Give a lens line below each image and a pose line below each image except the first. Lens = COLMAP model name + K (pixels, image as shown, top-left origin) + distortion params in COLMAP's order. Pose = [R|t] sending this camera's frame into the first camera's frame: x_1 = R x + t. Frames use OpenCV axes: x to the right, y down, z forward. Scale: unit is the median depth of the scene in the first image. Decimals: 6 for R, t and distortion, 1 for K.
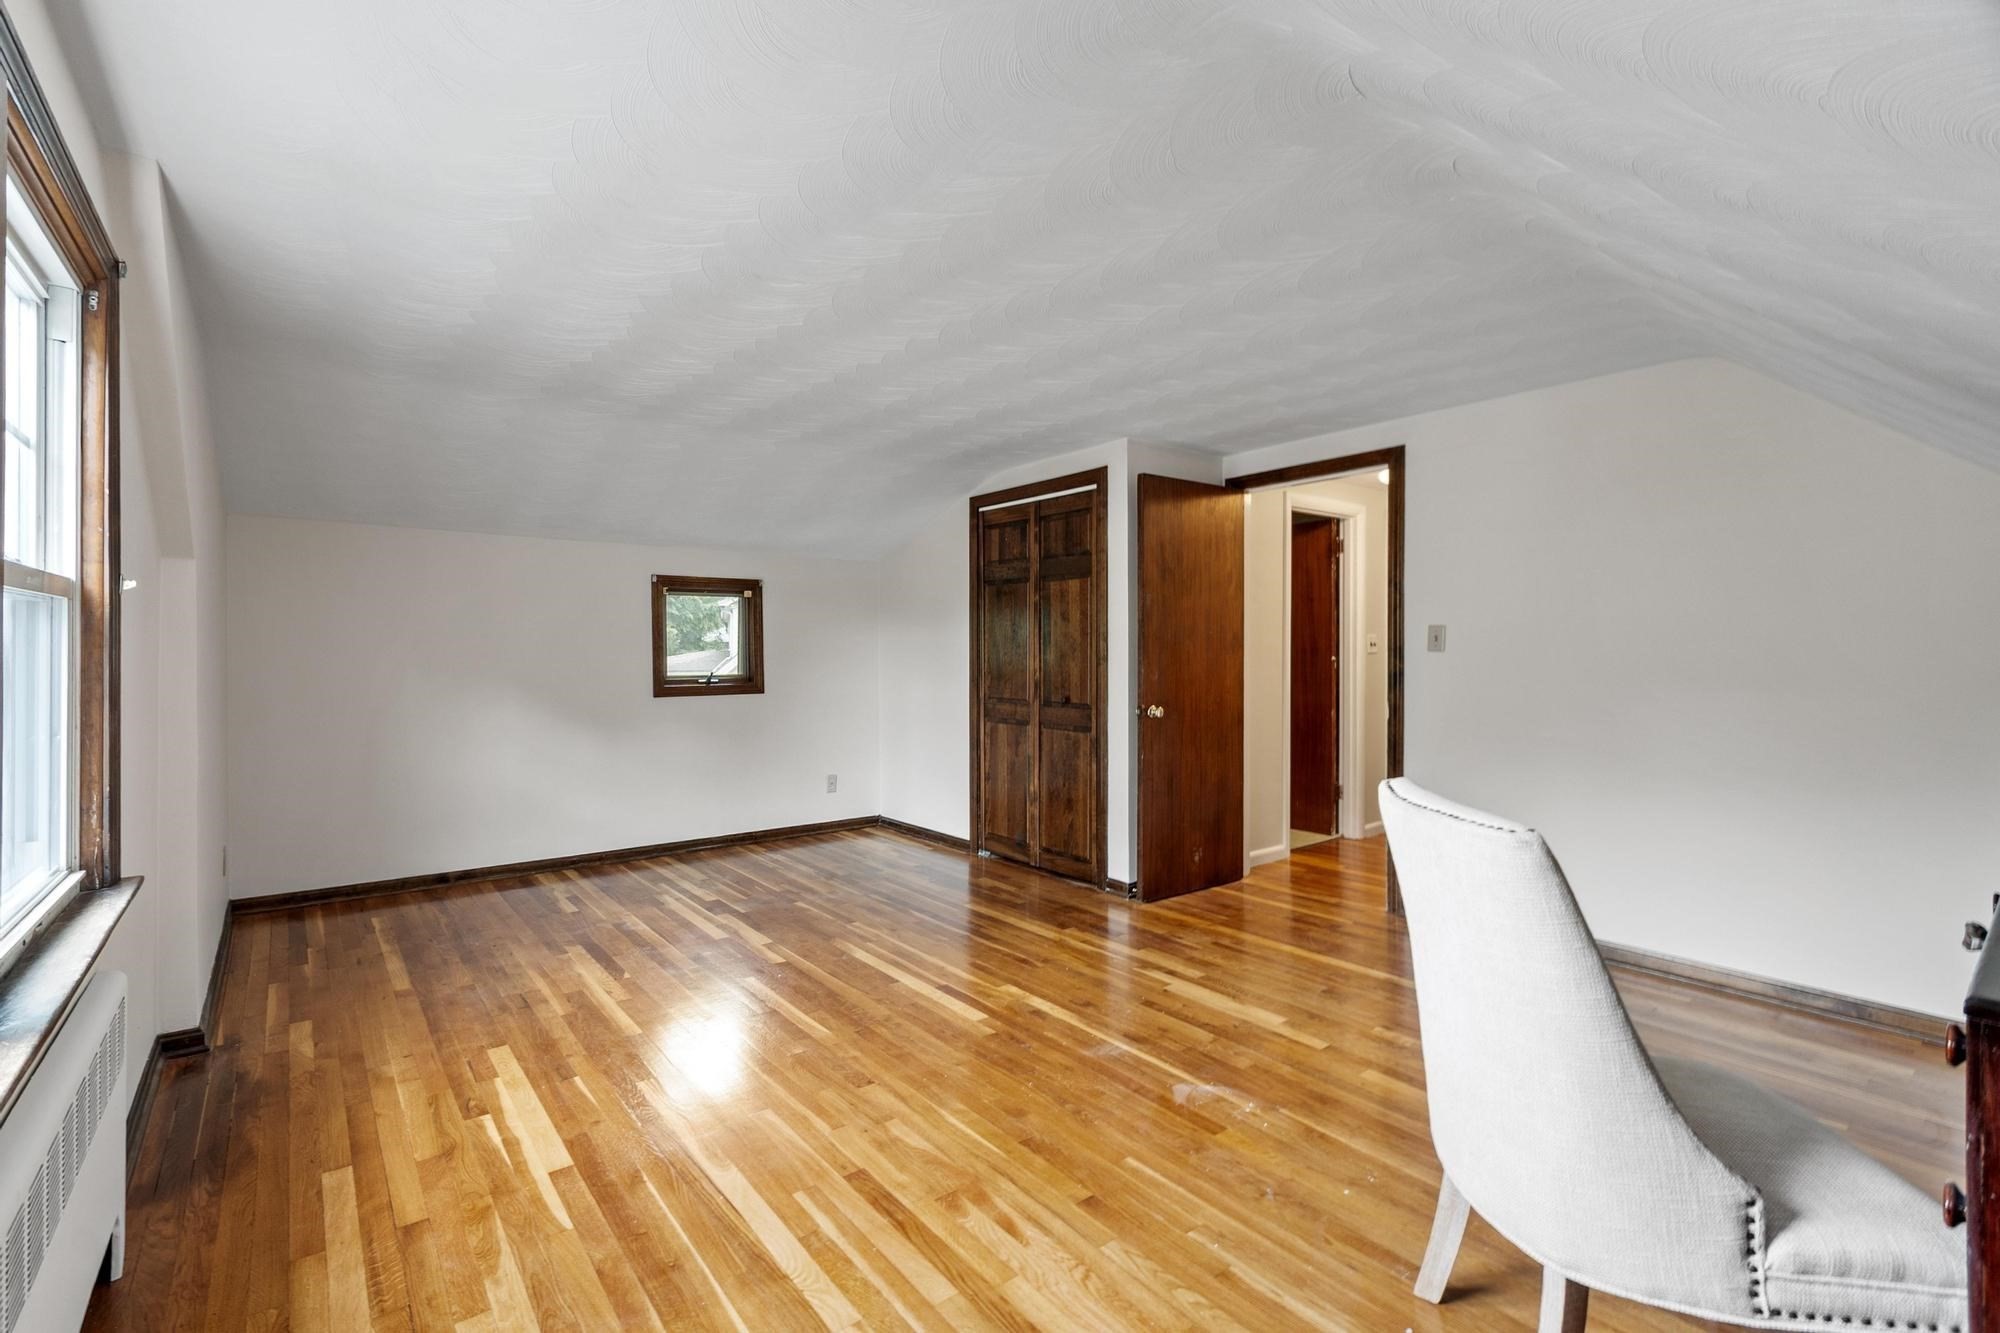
lens RADIAL K [[888.9, 0, 949.8], [0, 888.9, 656.7], [0, 0, 1]] dist [0.002470, -0.000118]
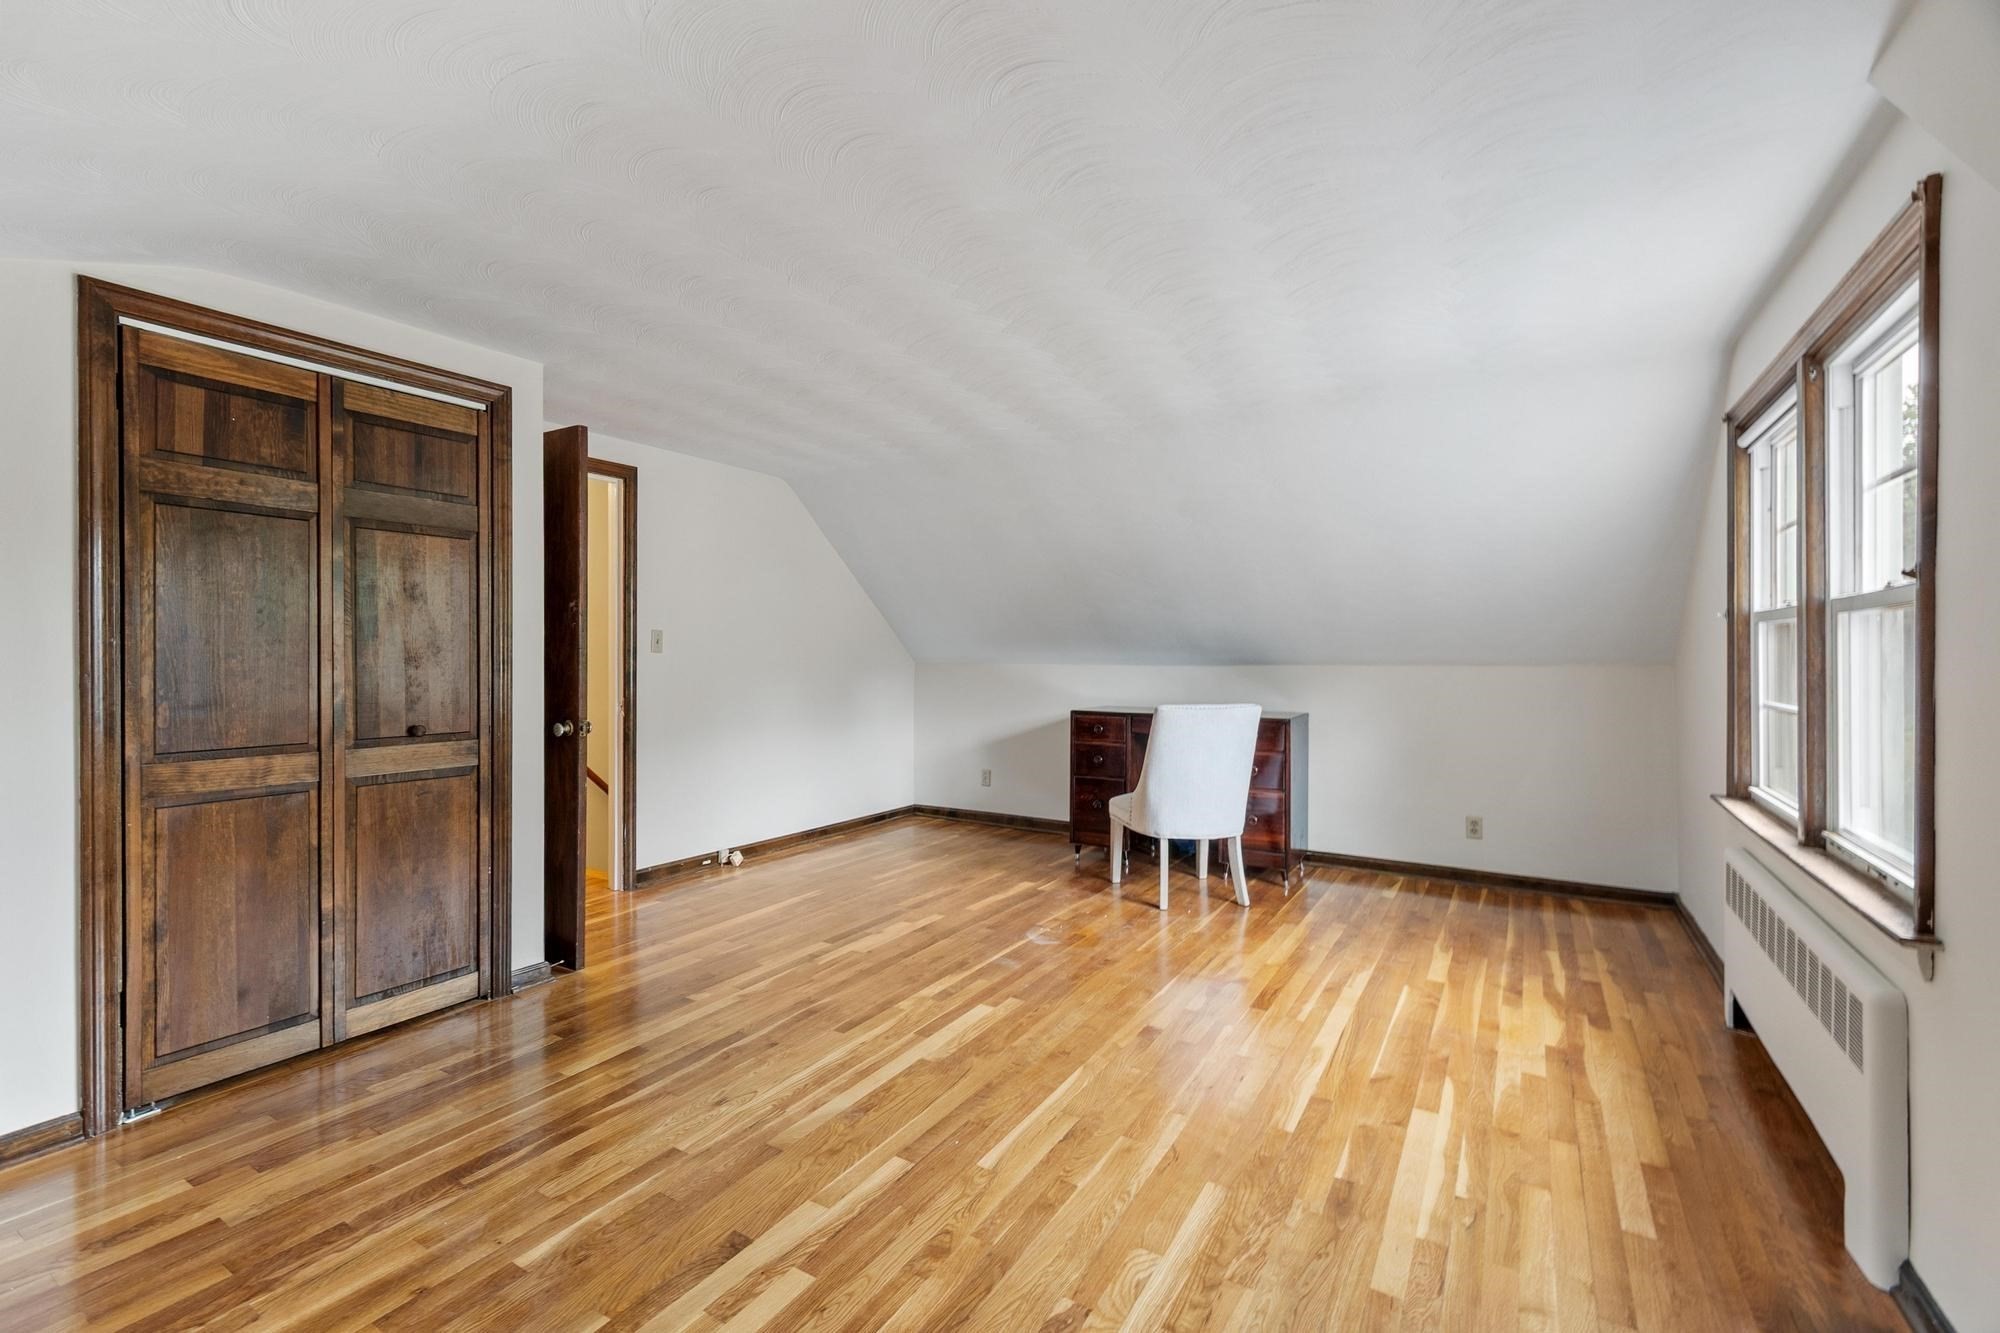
lens RADIAL K [[883.1, 0, 942.9], [0, 883.1, 668.6], [0, 0, 1]] dist [0.001966, -0.000298]
pose [[-0.344634, -0.017655, 0.938571, -0.792004], [0.003652, 0.999790, 0.020147, -0.007889], [-0.938730, 0.010371, -0.344497, 1.220350]]
